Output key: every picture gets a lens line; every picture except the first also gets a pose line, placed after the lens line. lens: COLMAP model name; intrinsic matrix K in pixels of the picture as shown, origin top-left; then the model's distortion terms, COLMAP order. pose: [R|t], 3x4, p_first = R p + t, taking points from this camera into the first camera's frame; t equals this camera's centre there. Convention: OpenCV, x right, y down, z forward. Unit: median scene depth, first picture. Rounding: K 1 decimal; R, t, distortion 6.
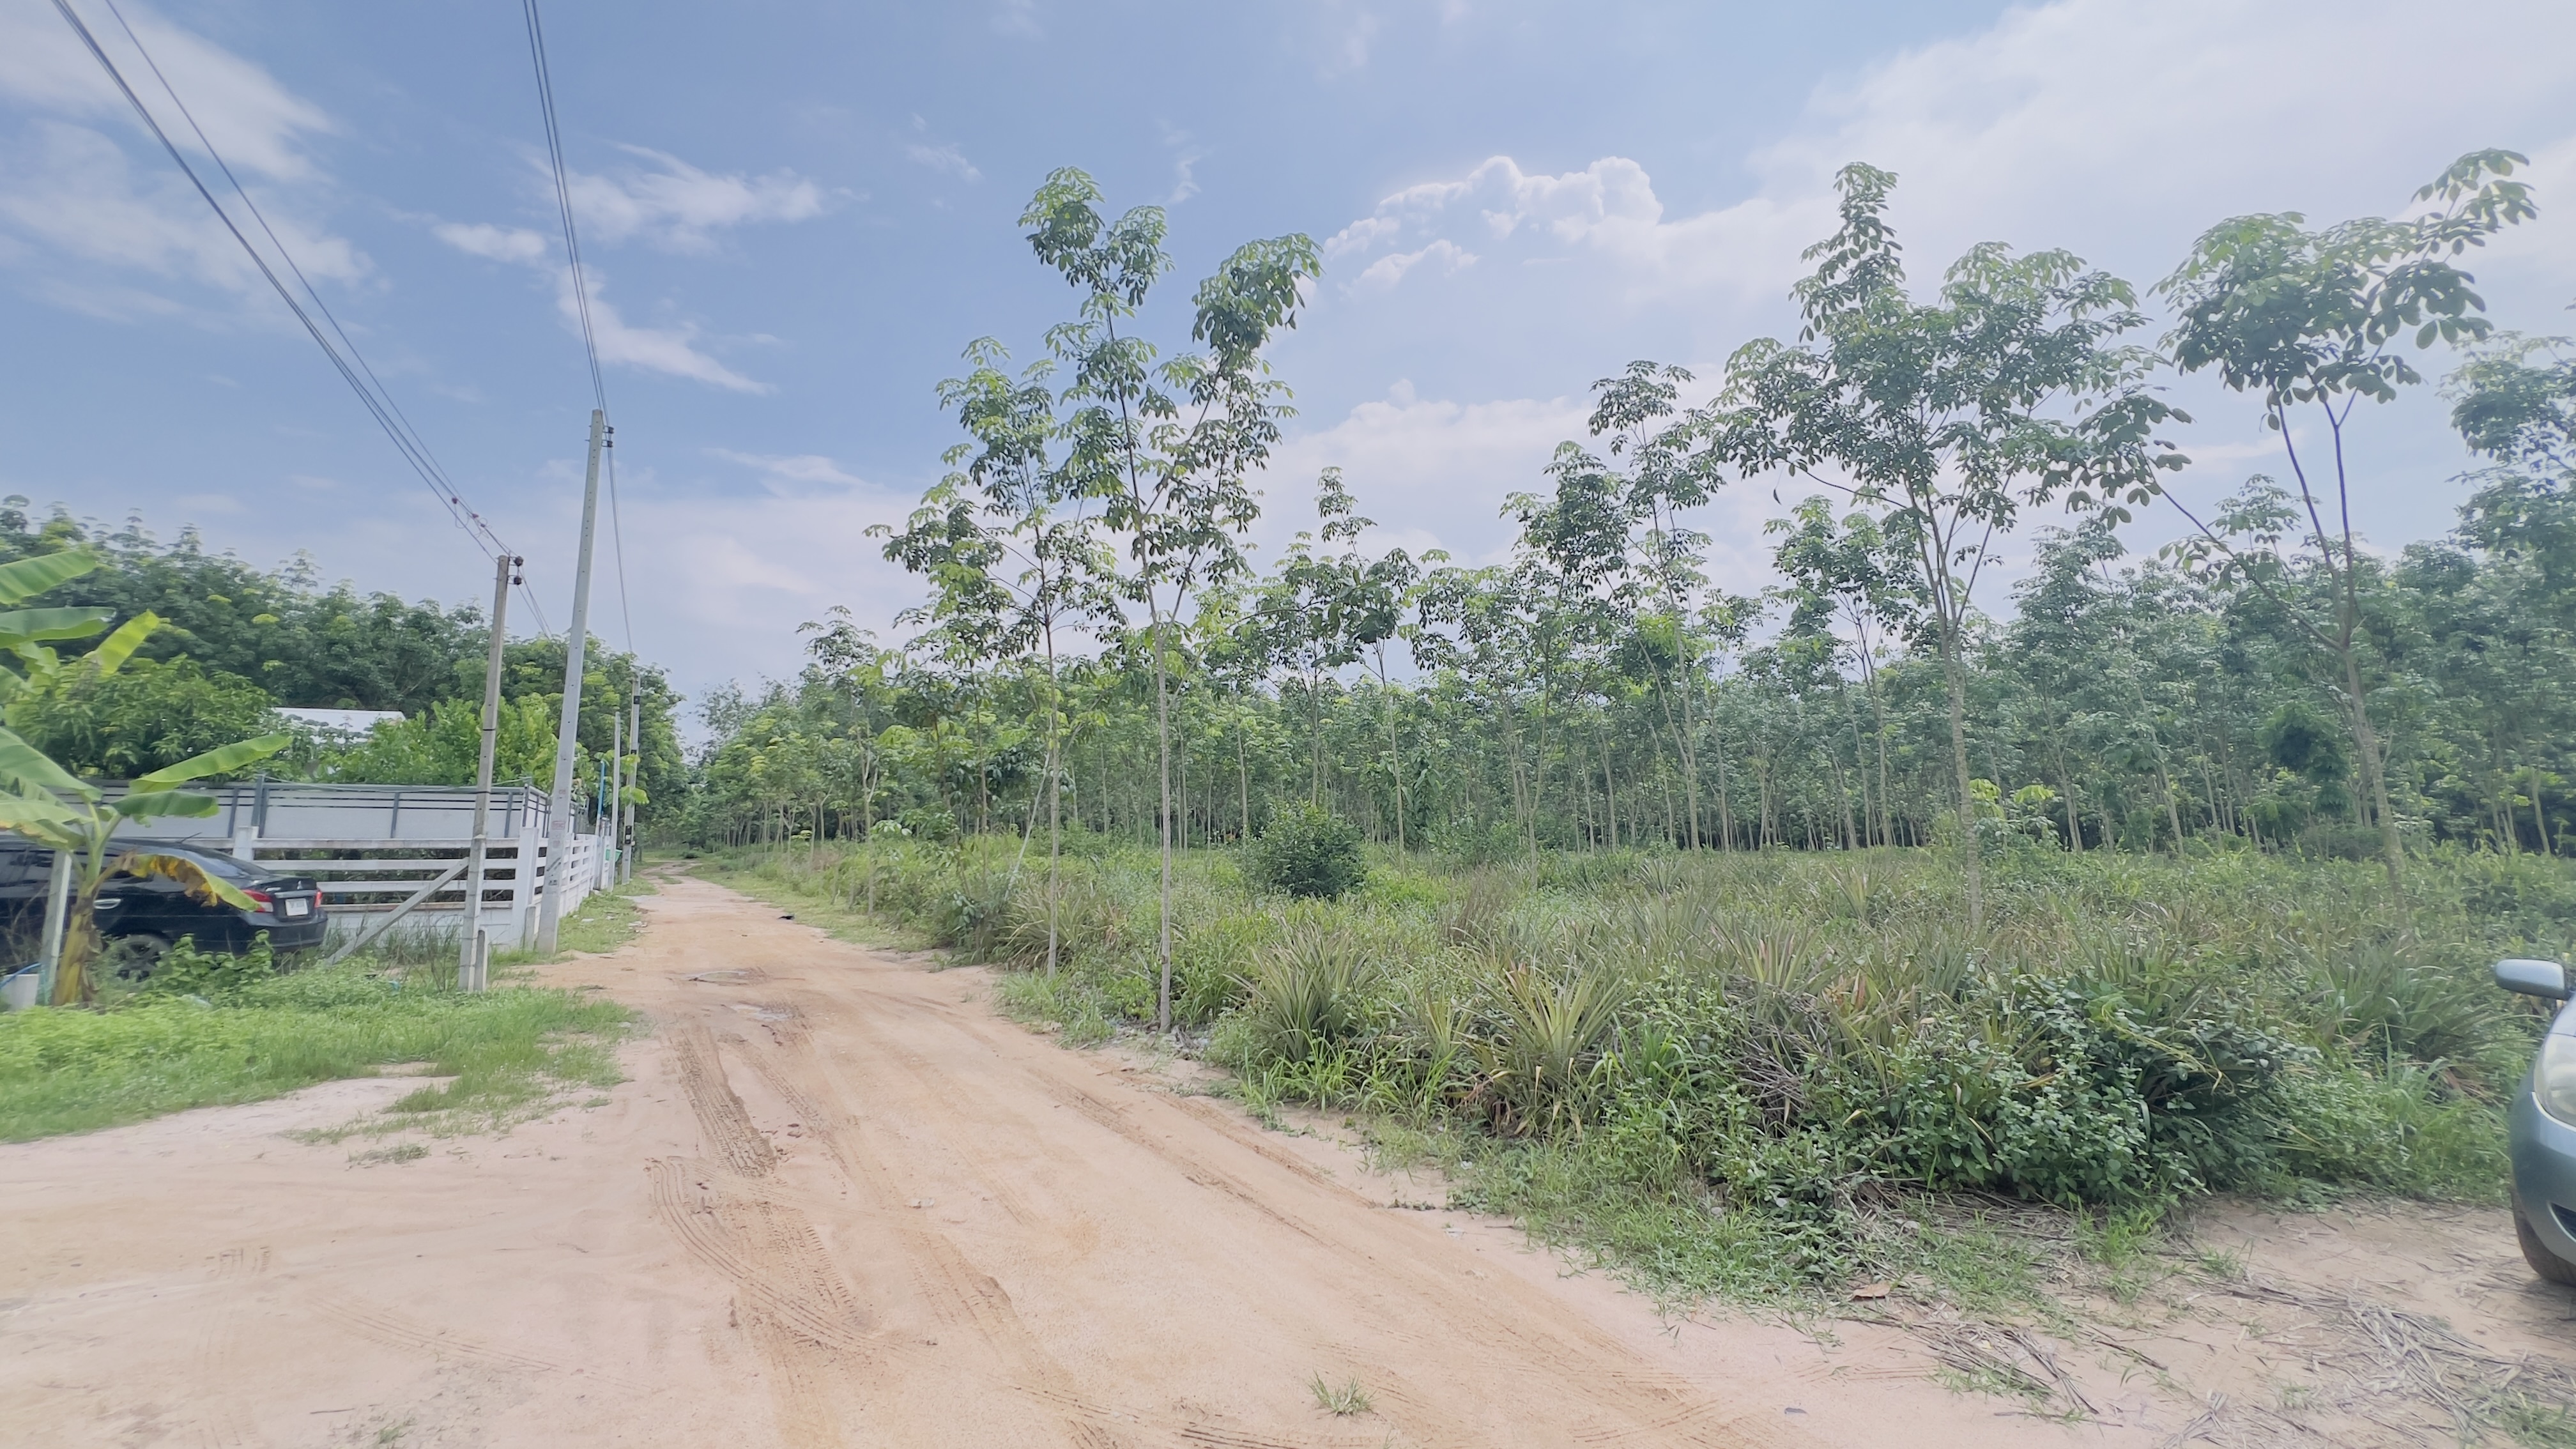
lens RADIAL K [[1006.8, 0, 1297.3], [0, 1006.8, 710.5], [0, 0, 1]] dist [-0.008719, -0.000041]
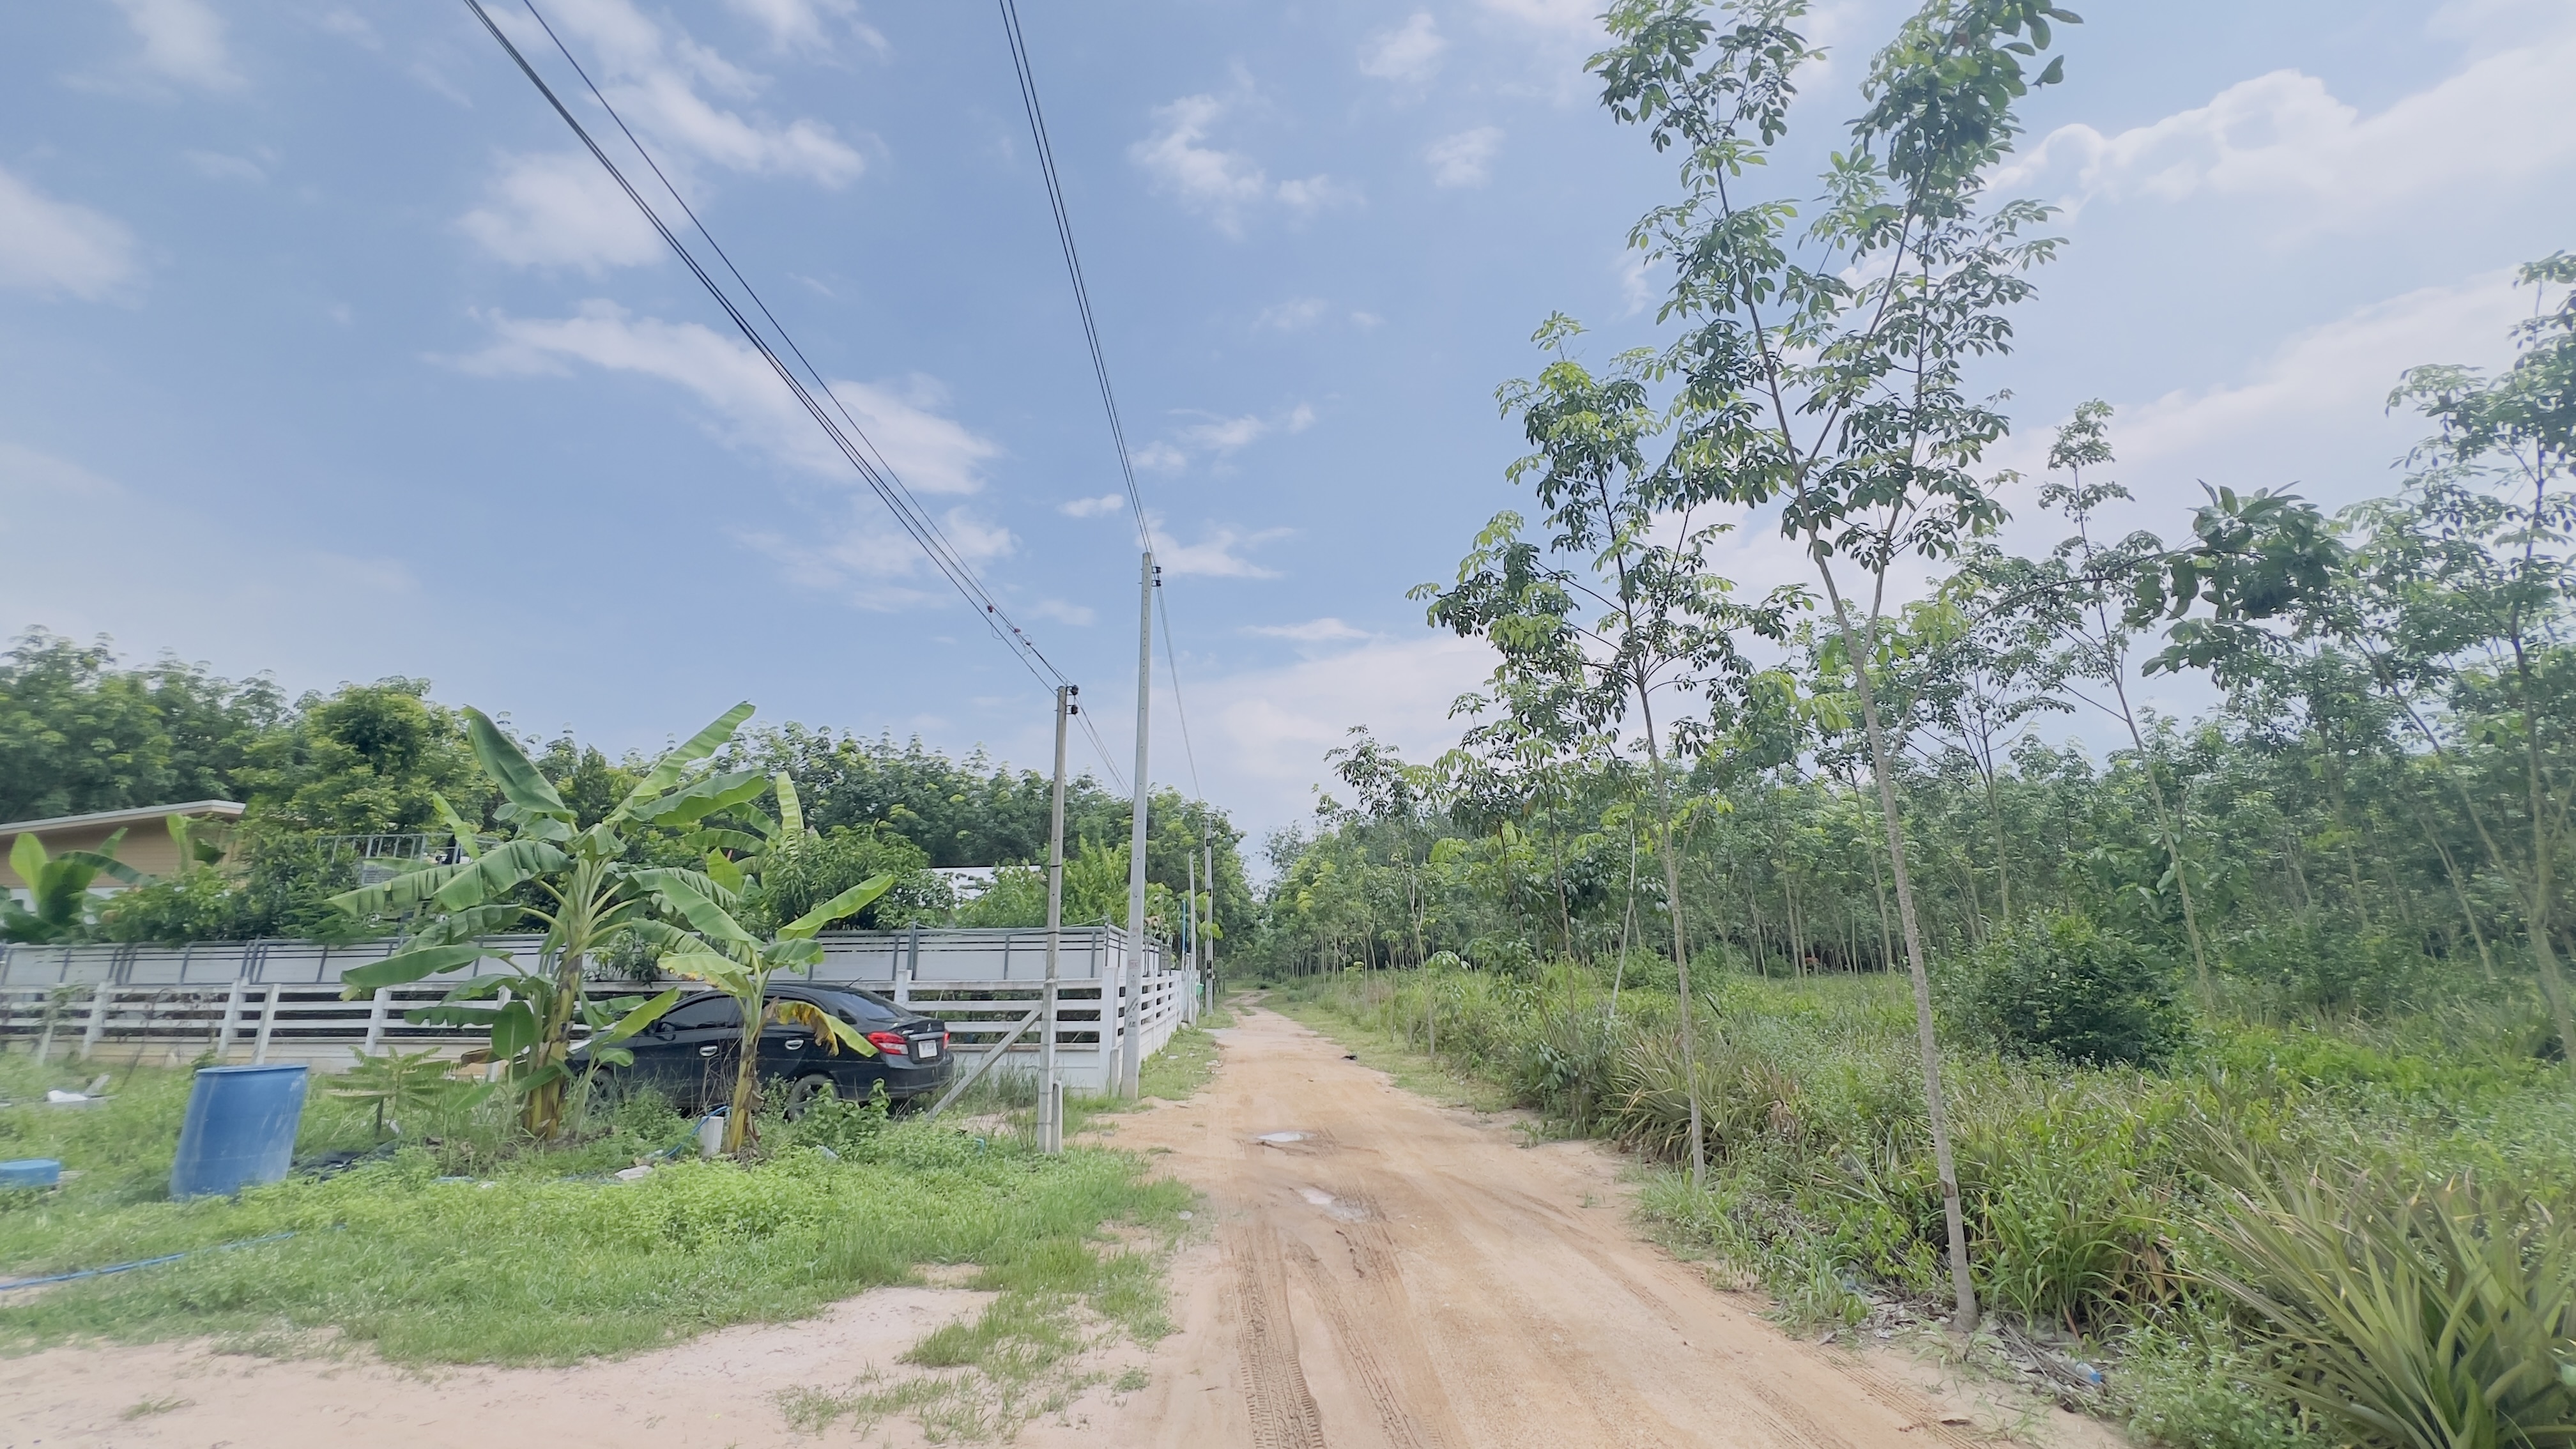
lens RADIAL K [[1097.9, 0, 1300.2], [0, 1097.9, 734.8], [0, 0, 1]] dist [0.000440, 0.000196]
pose [[0.875262, -0.112100, -0.470478, -0.077540], [0.073331, 0.992281, -0.100007, 0.013468], [0.478057, 0.053032, 0.876726, 0.148426]]
